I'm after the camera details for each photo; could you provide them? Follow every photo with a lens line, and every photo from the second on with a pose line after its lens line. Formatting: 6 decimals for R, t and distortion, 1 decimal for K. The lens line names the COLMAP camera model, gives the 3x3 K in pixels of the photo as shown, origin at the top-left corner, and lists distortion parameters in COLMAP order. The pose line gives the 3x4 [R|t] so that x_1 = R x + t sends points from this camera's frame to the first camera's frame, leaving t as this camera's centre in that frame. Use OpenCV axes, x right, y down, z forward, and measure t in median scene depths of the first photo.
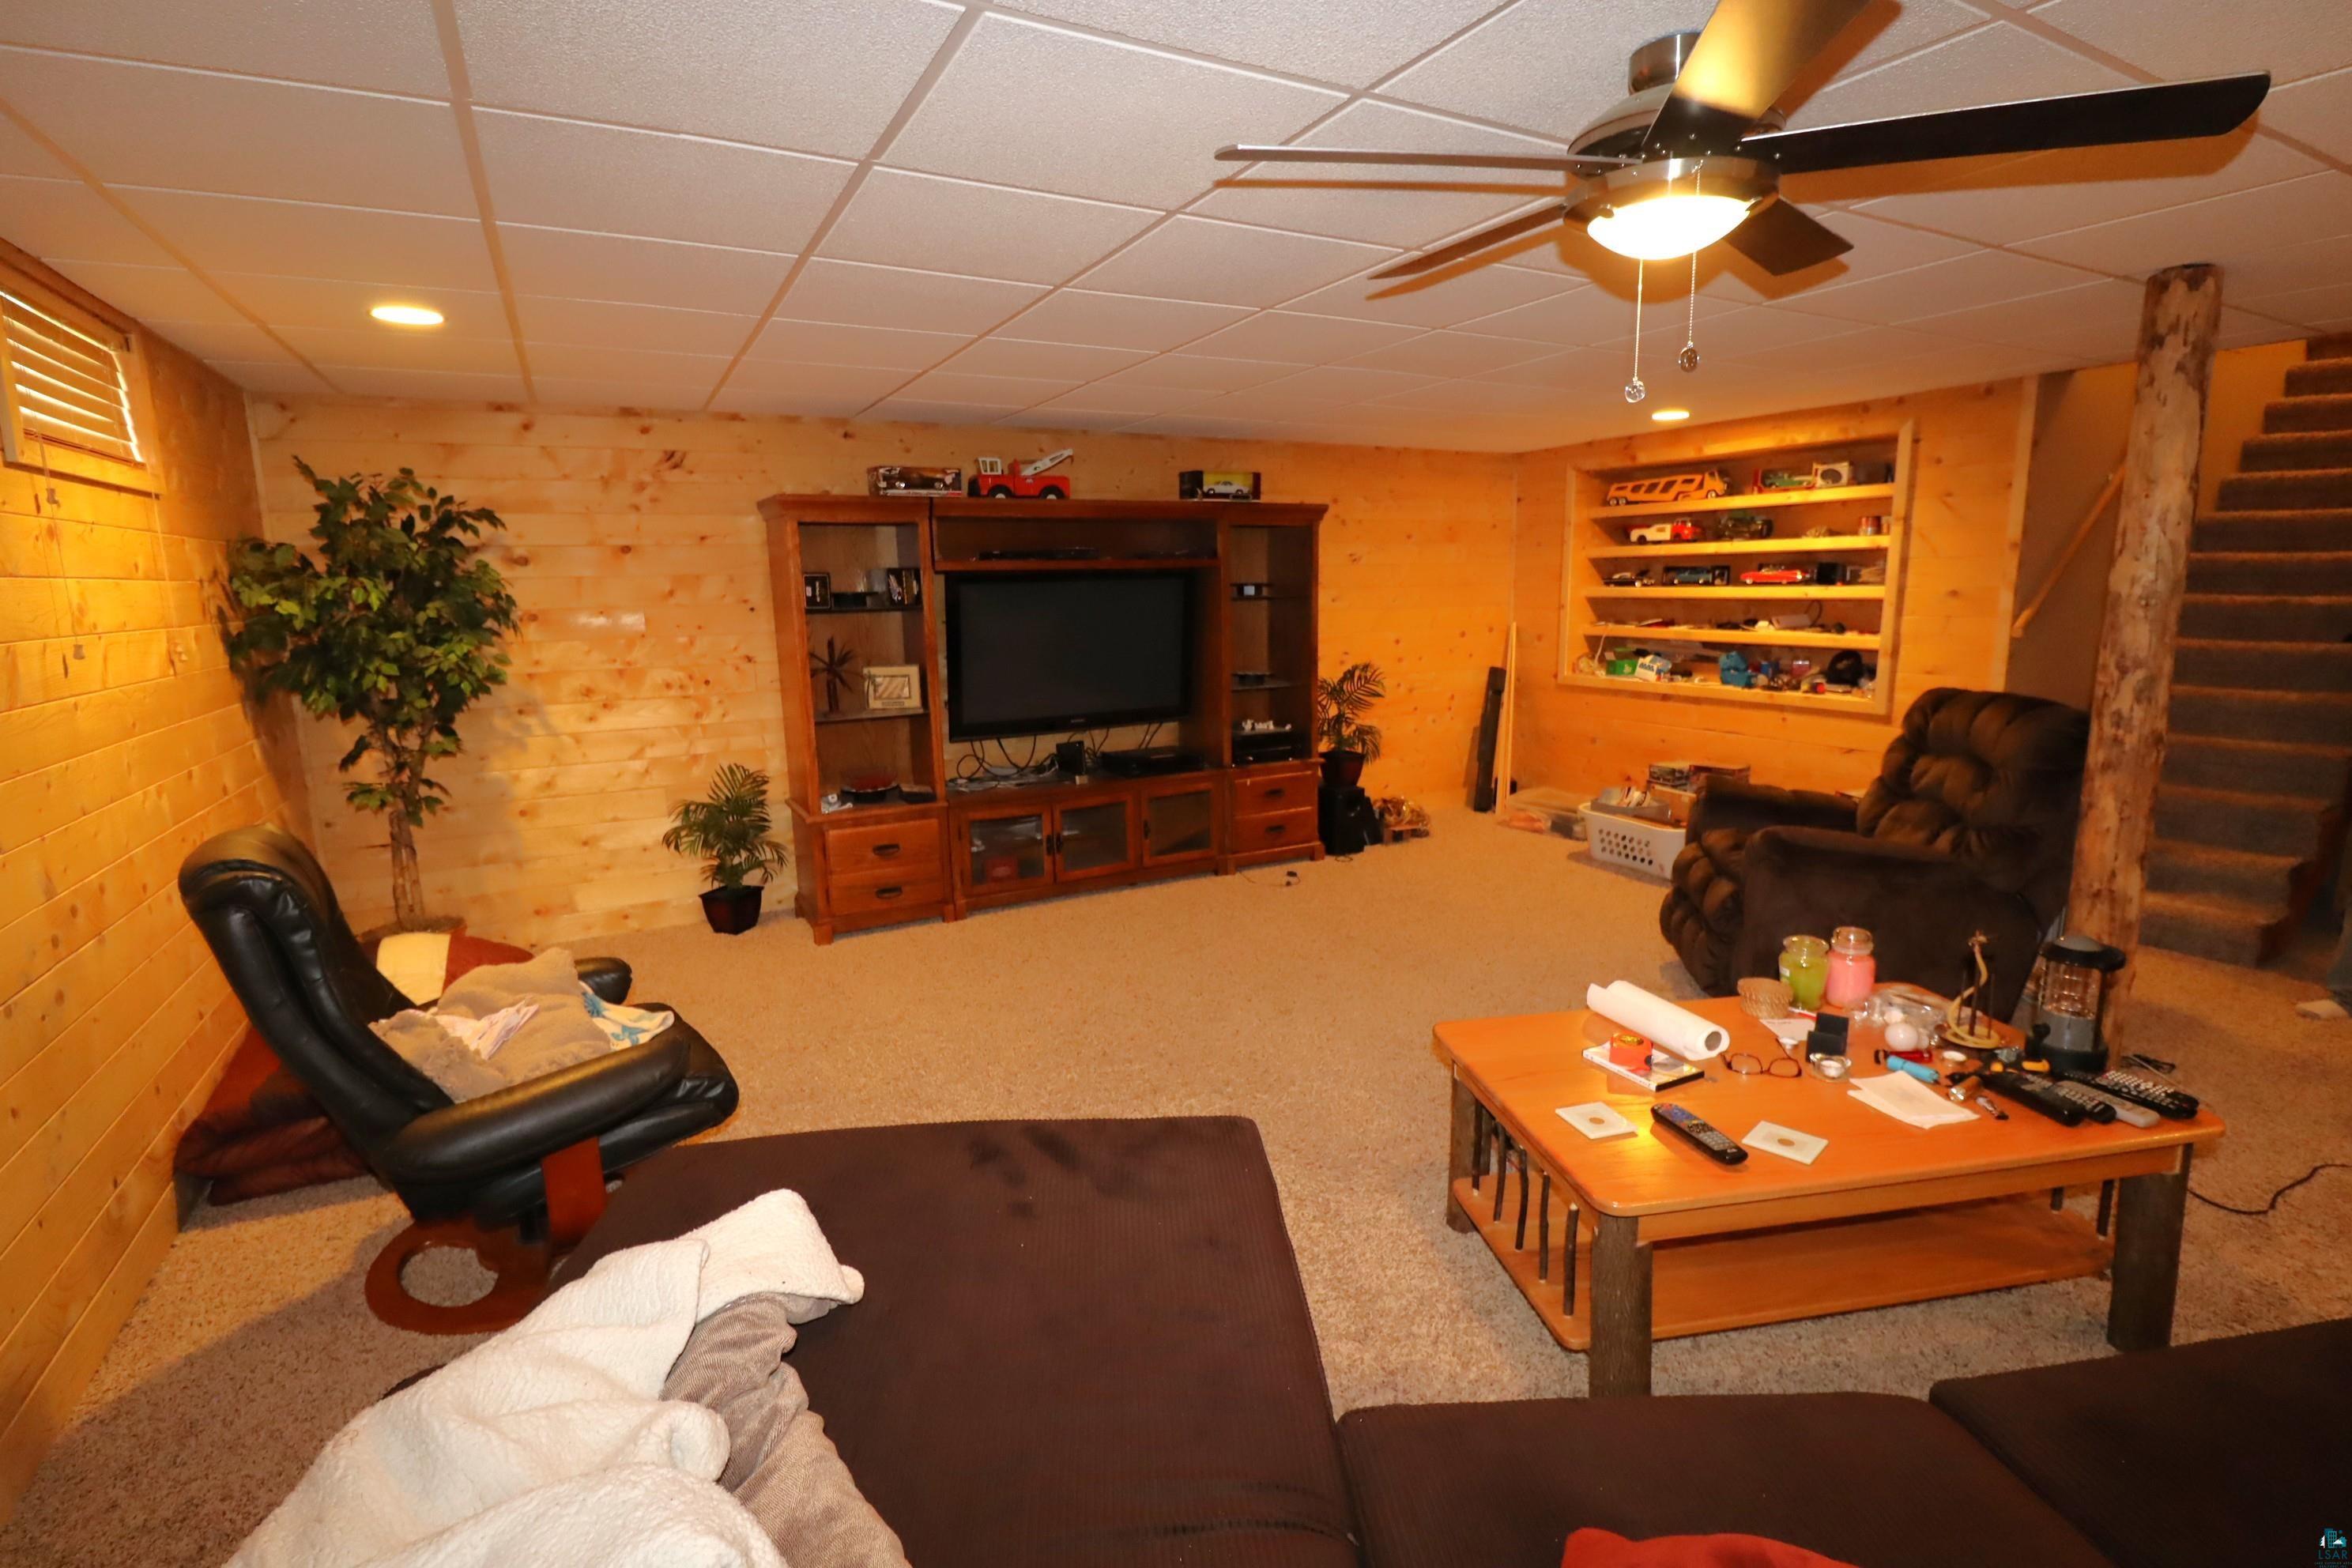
lens RADIAL K [[1098.7, 0, 1187.0], [0, 1098.7, 783.7], [0, 0, 1]] dist [0.002815, -0.014818]
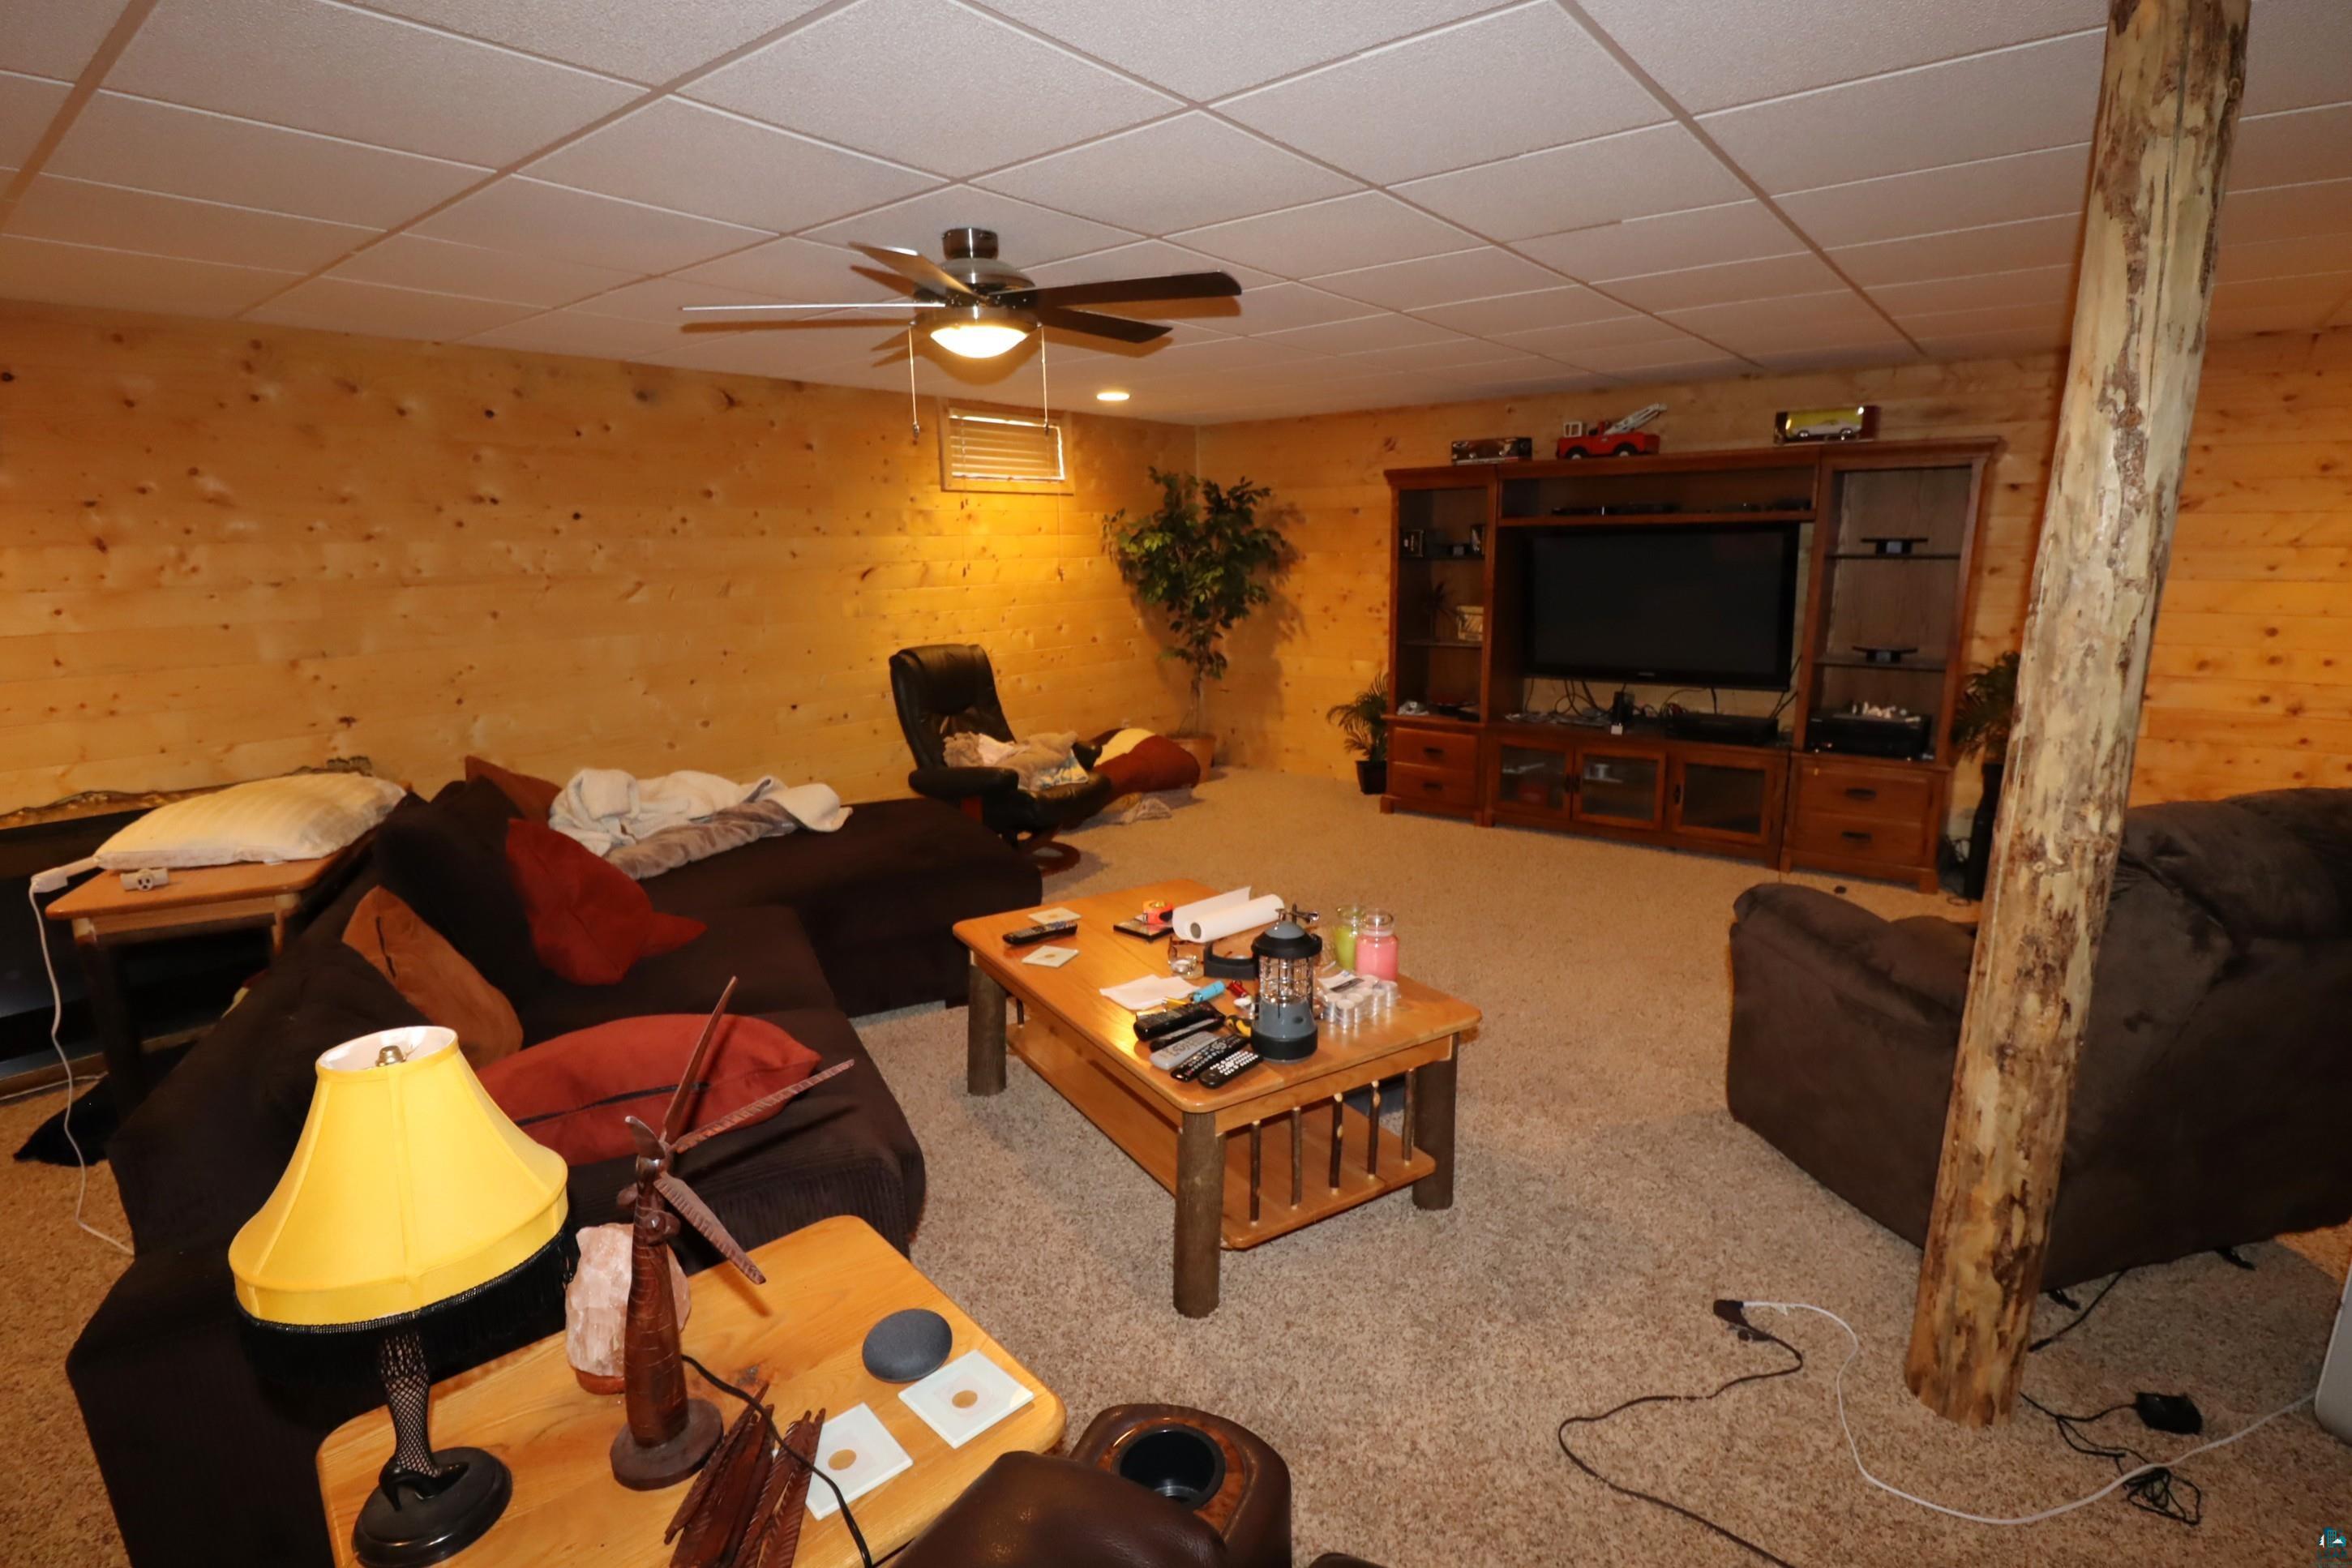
lens RADIAL K [[1096.6, 0, 1176.0], [0, 1096.6, 784.0], [0, 0, 1]] dist [-0.020094, -0.000204]
pose [[0.406087, 0.209414, -0.889516, 0.717370], [-0.158476, 0.974778, 0.157139, -0.053685], [0.899988, 0.077155, 0.429032, 0.207633]]
